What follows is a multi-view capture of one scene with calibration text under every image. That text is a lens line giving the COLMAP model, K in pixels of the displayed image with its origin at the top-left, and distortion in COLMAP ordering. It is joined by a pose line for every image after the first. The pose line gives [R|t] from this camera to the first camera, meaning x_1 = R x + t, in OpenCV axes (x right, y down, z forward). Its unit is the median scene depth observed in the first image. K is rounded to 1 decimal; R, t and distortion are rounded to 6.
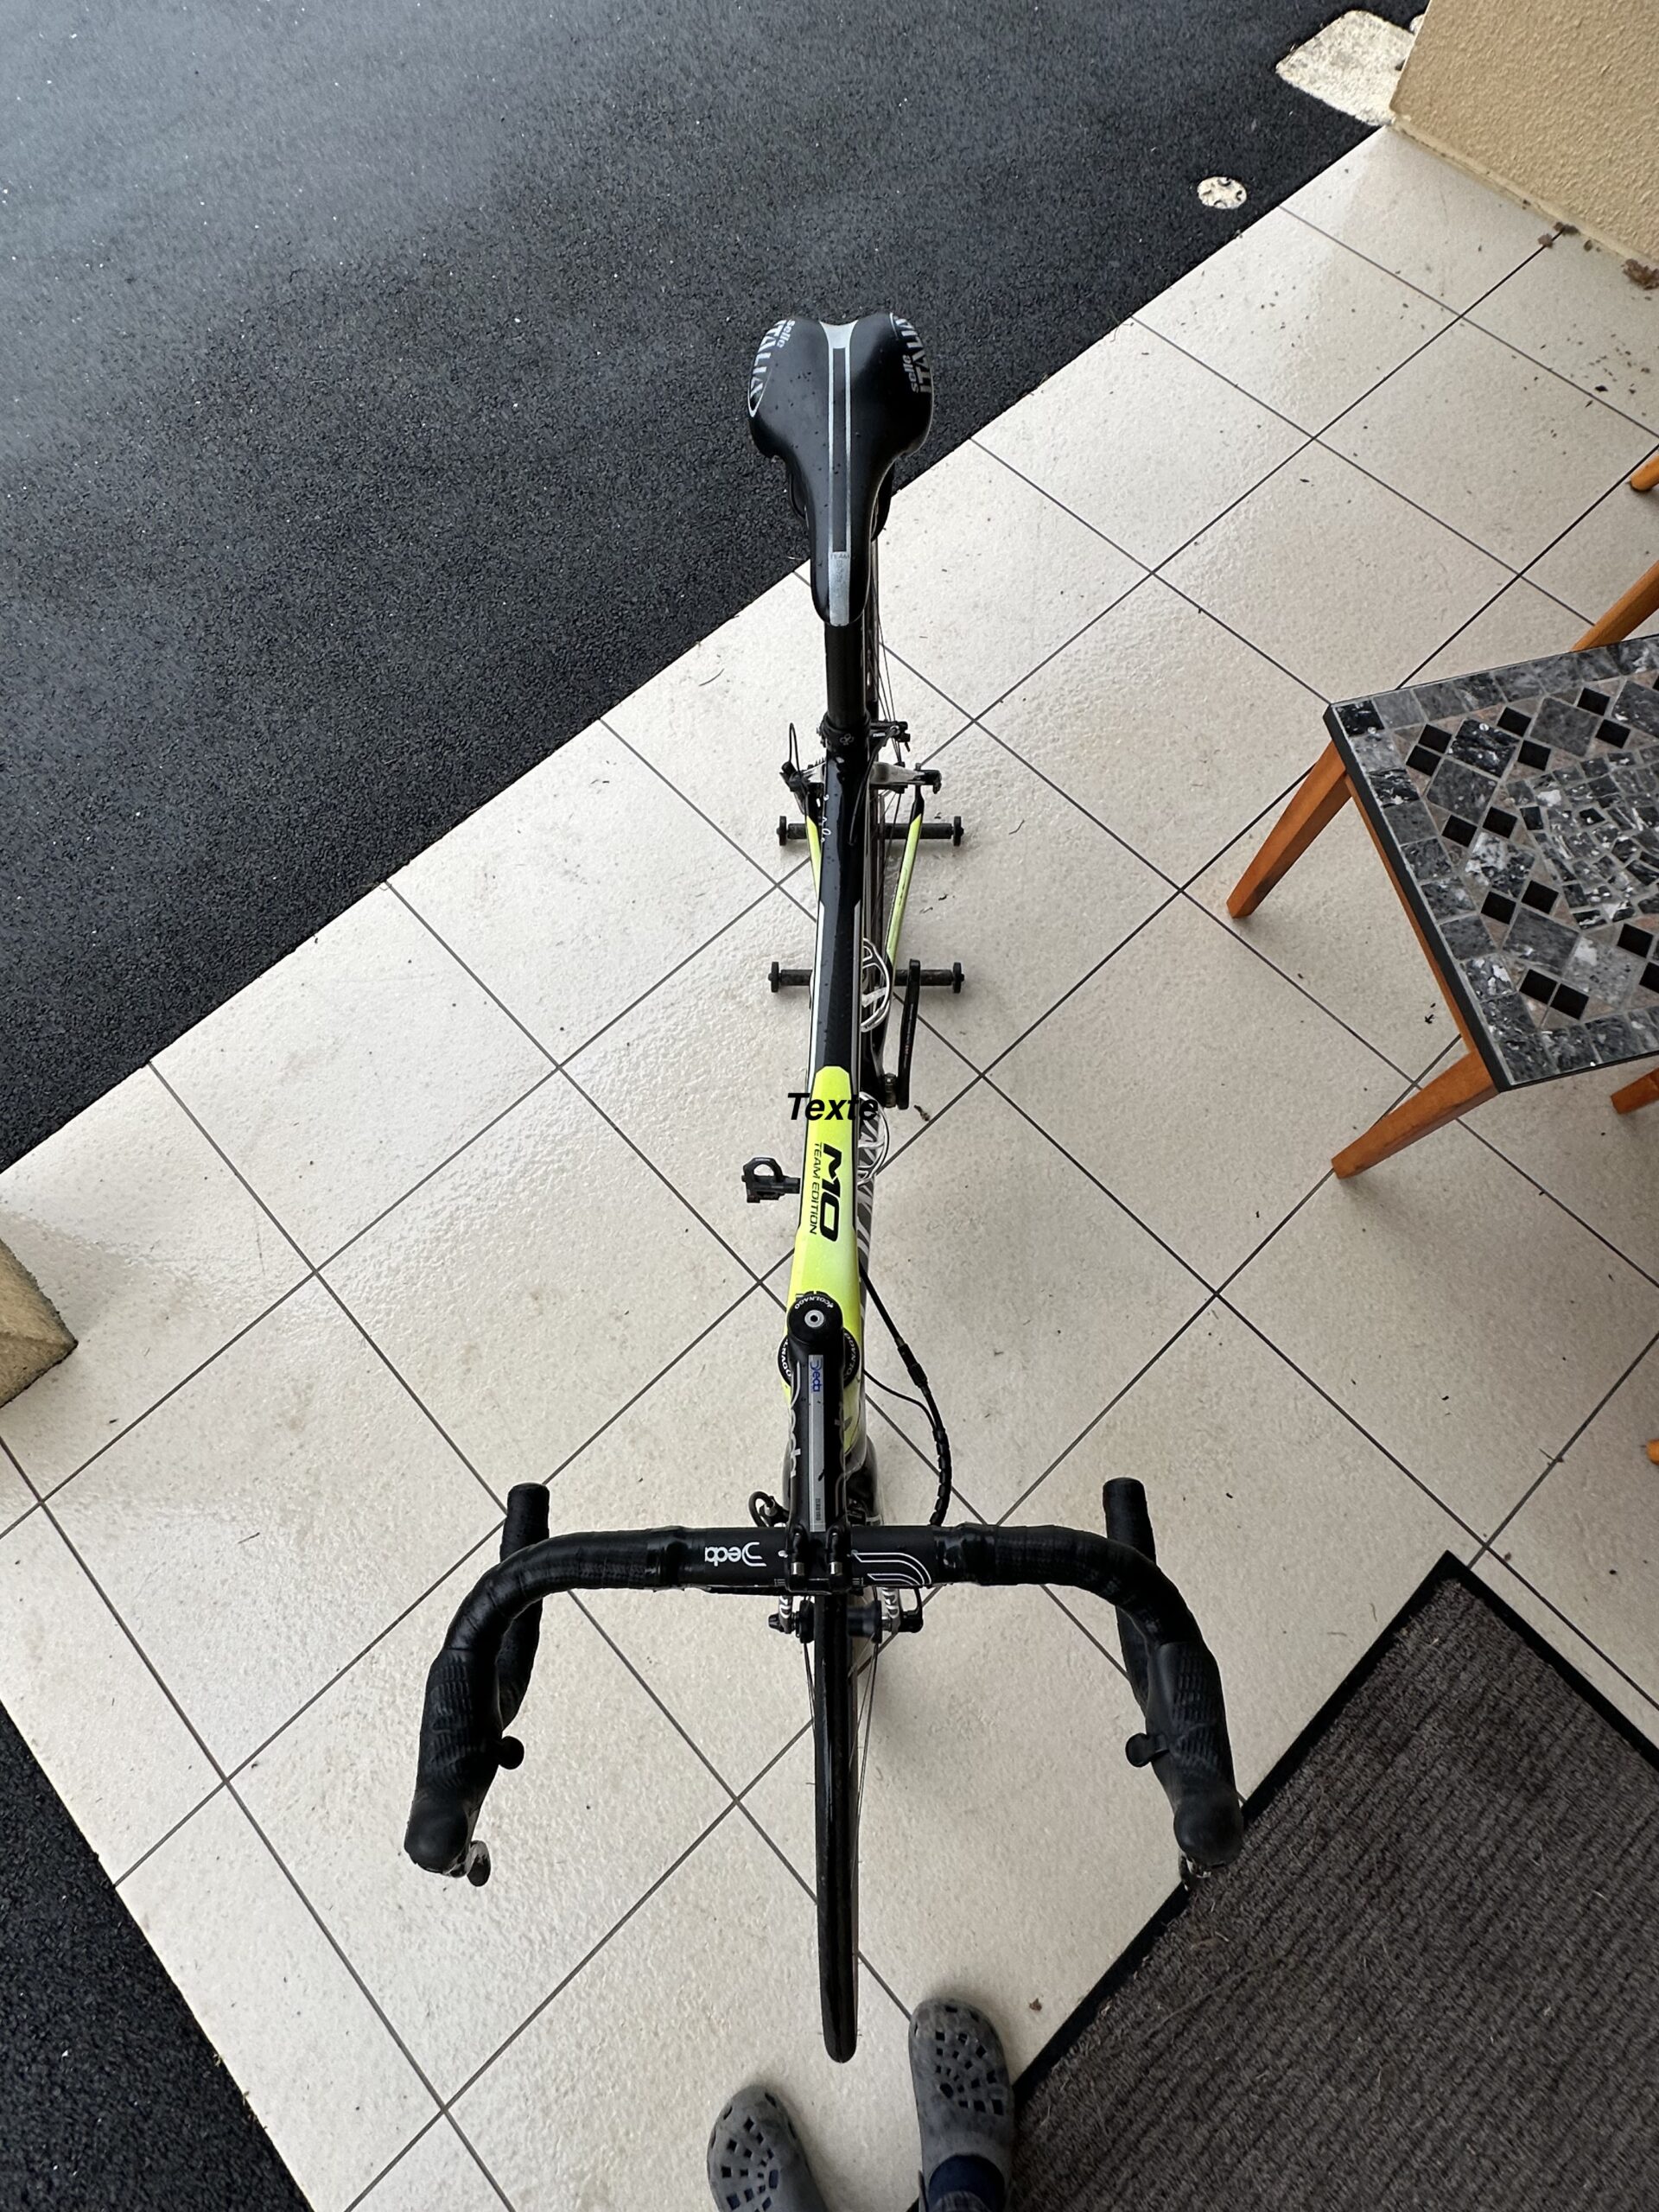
lens RADIAL K [[1071.9, 0, 760.9], [0, 1071.9, 1108.9], [0, 0, 1]] dist [-0.001223, -0.000069]
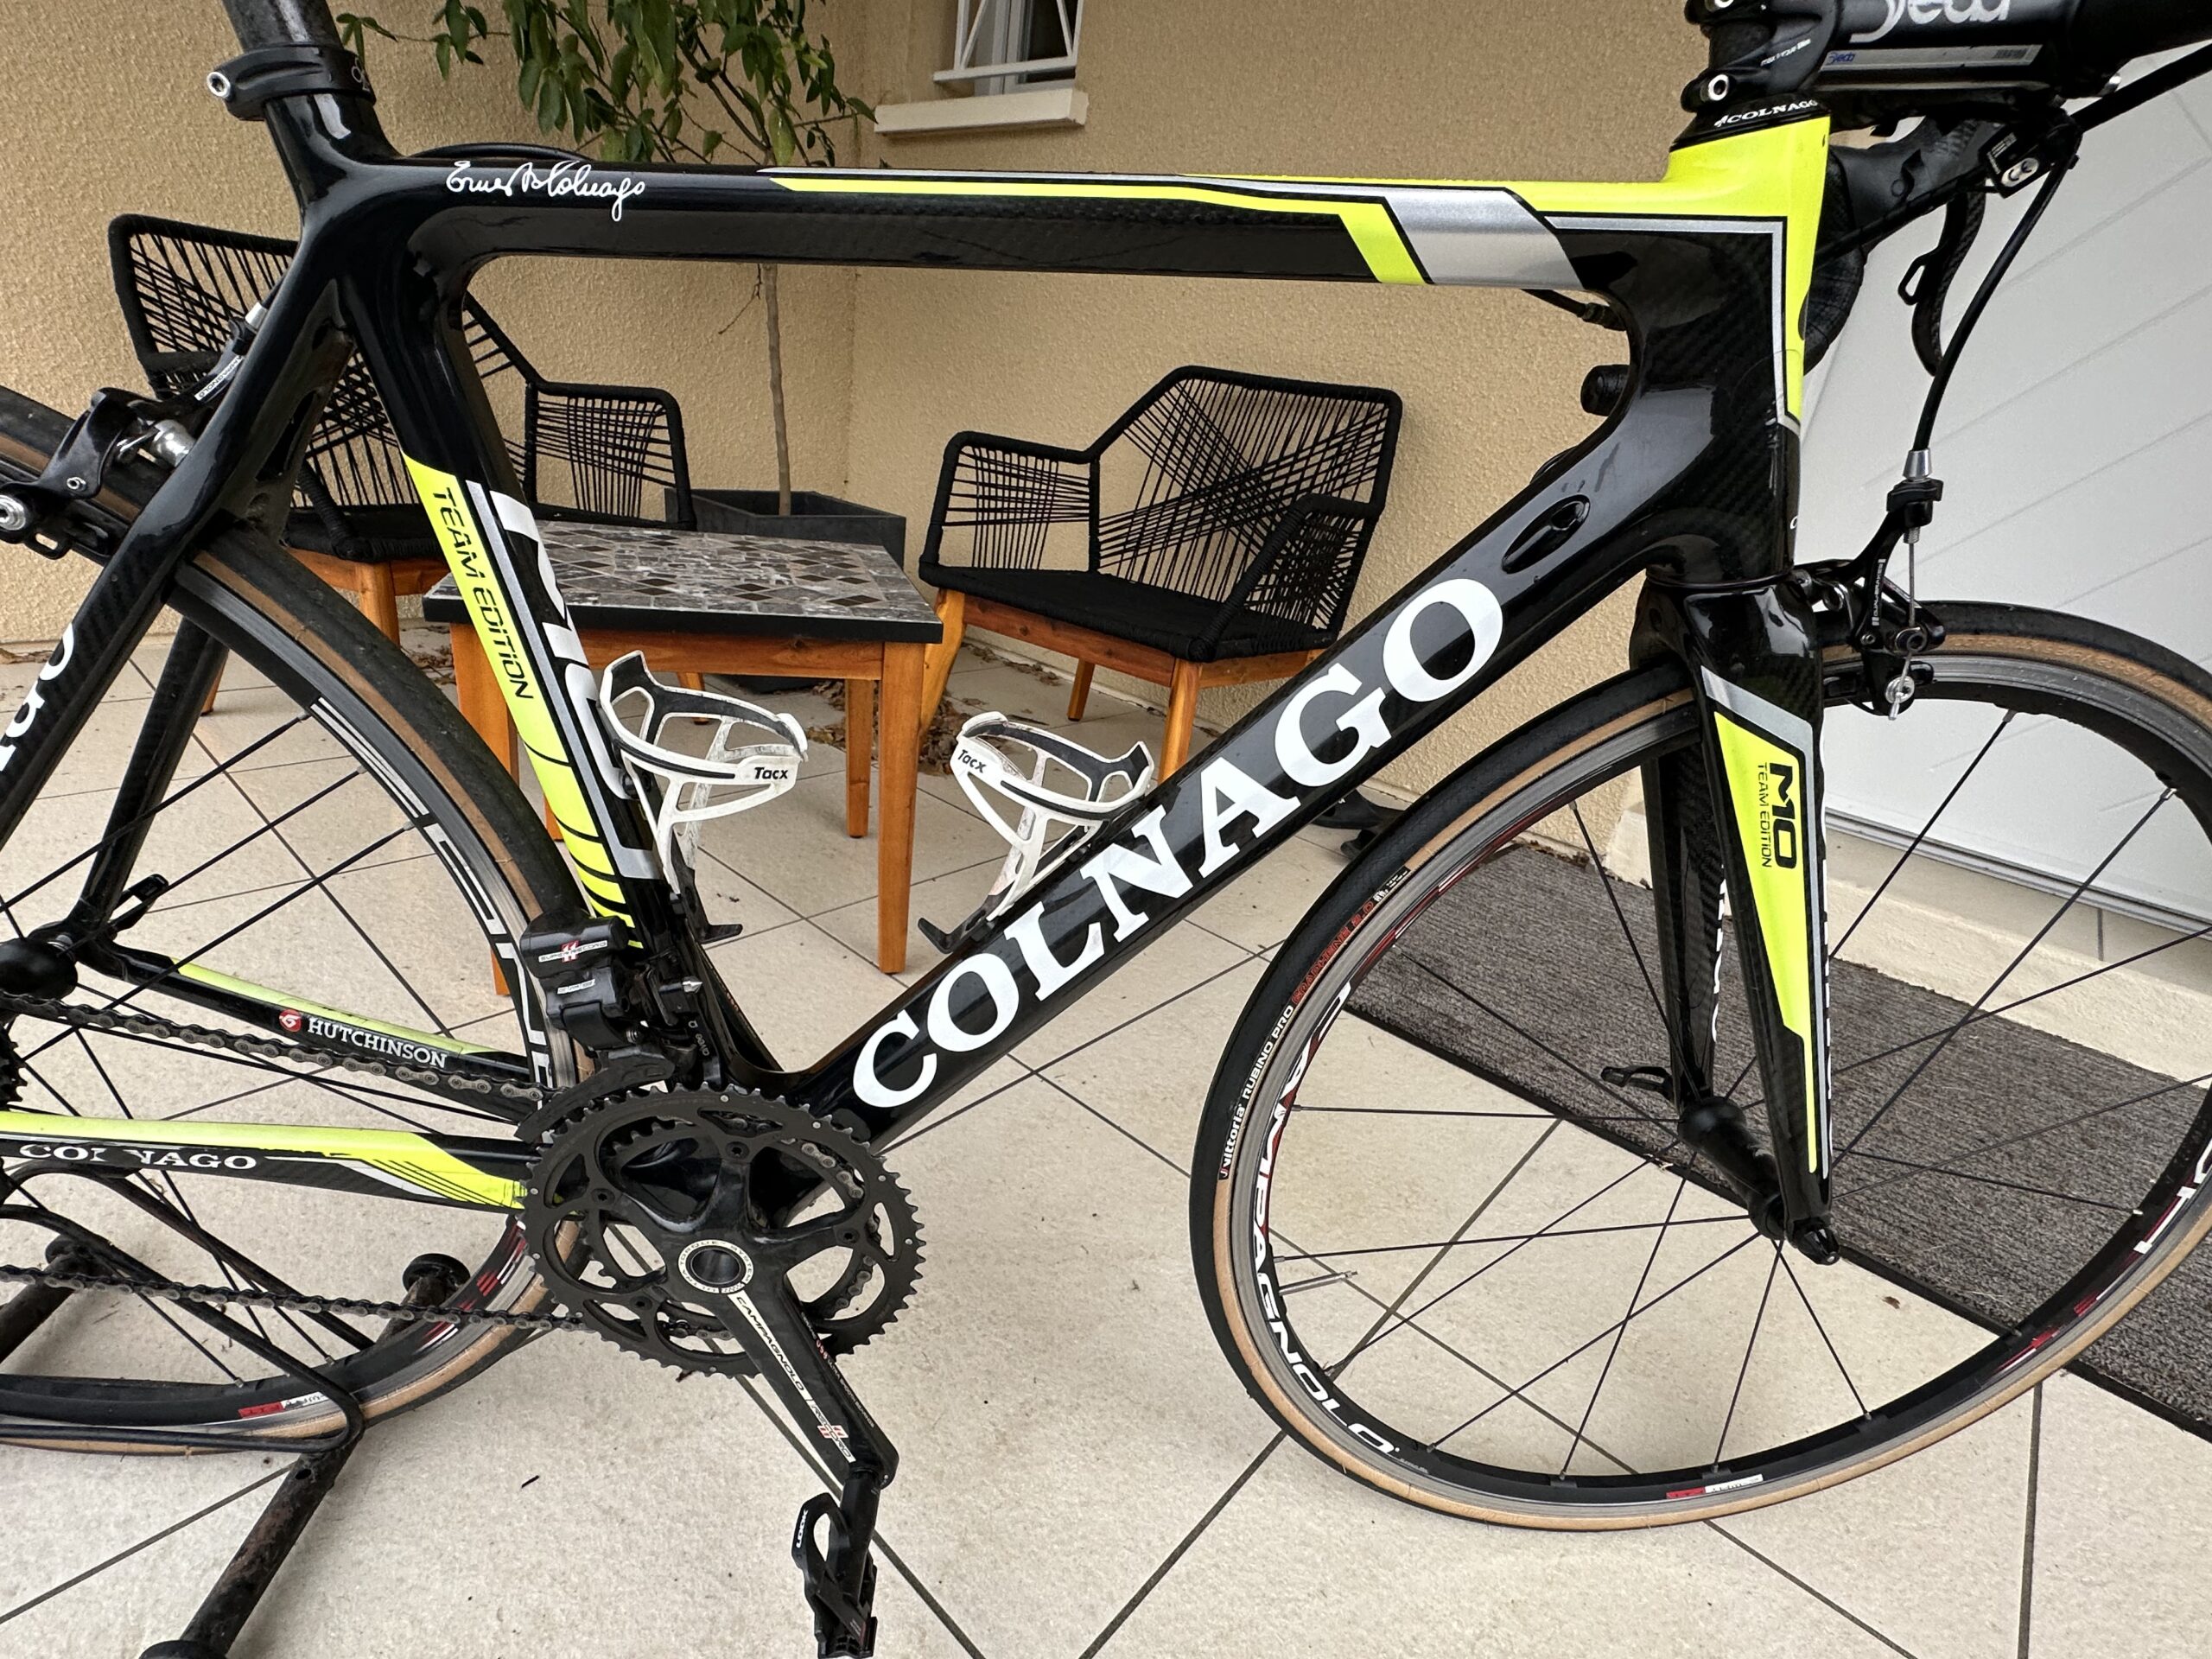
lens RADIAL K [[1071.9, 0, 1100.5], [0, 1071.9, 850.2], [0, 0, 1]] dist [-0.001223, -0.000069]
pose [[-0.086522, -0.382622, 0.919845, -0.275951], [0.899085, 0.367729, 0.237532, -0.039516], [-0.429139, 0.847570, 0.312193, 0.615934]]
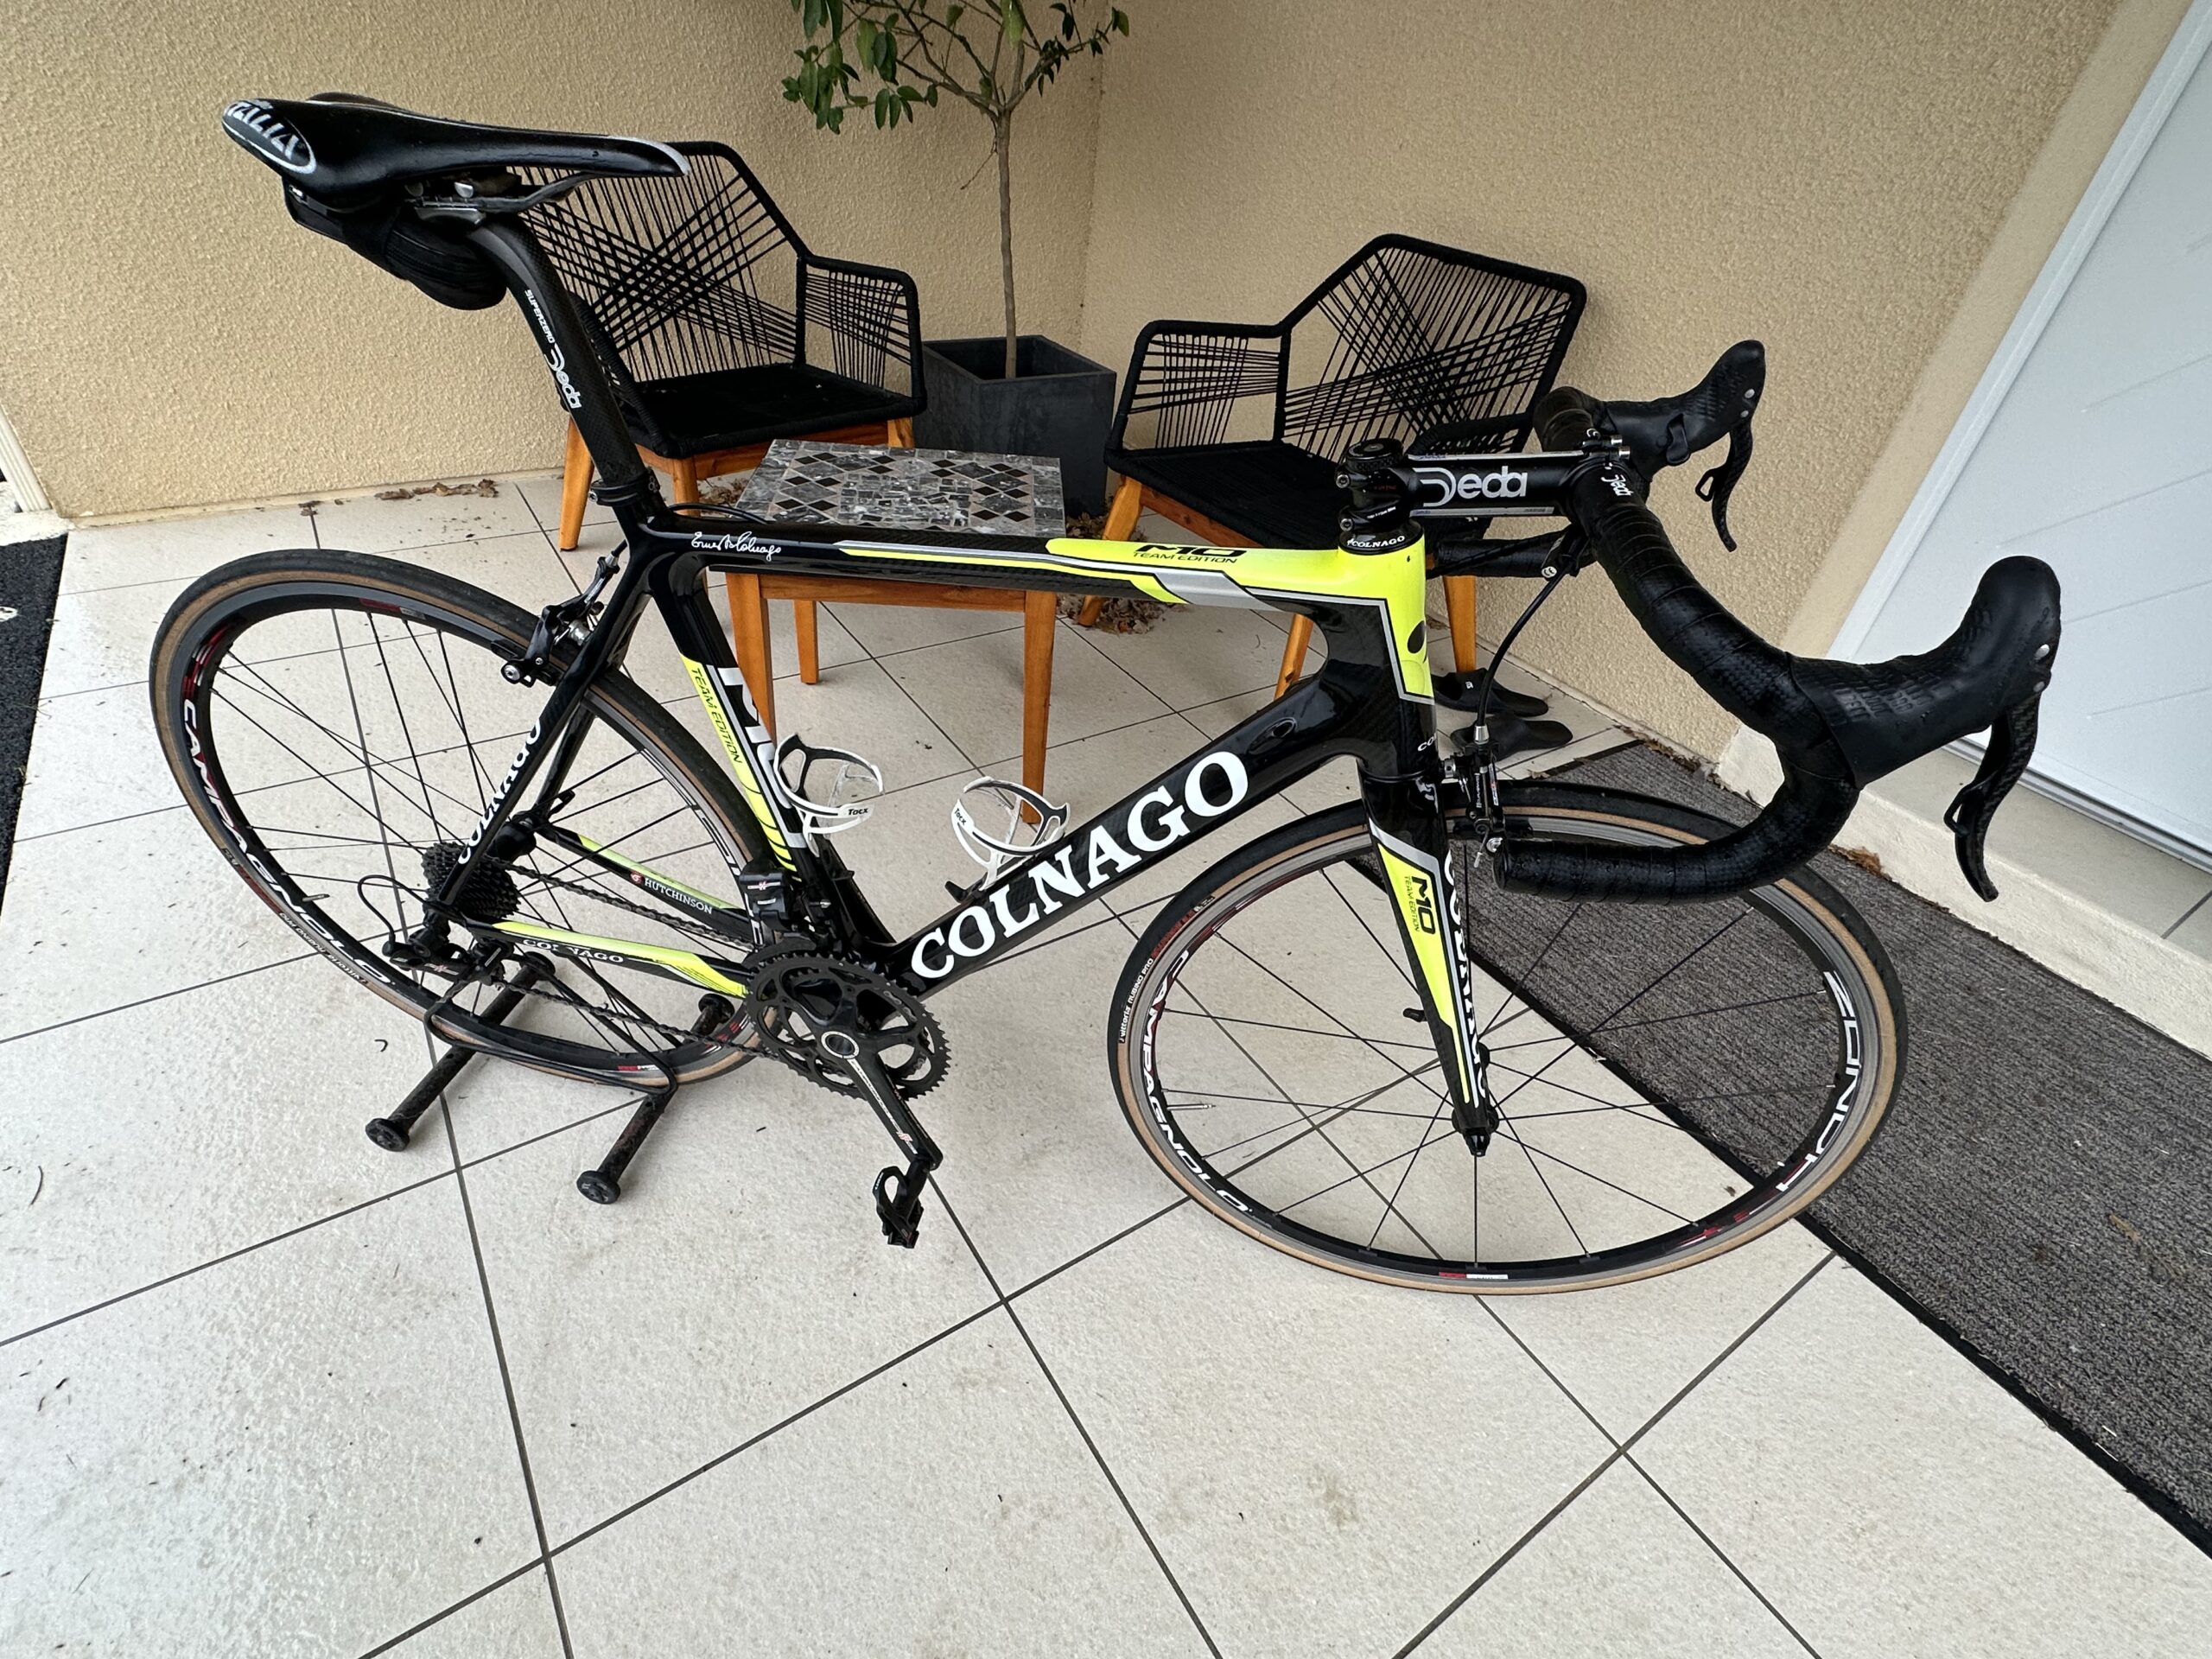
lens RADIAL K [[1071.9, 0, 1100.5], [0, 1071.9, 850.2], [0, 0, 1]] dist [-0.001223, -0.000069]
pose [[0.167770, -0.574498, 0.801127, -0.441387], [0.901036, 0.419078, 0.111833, 0.006489], [-0.399983, 0.703083, 0.587953, 0.331844]]
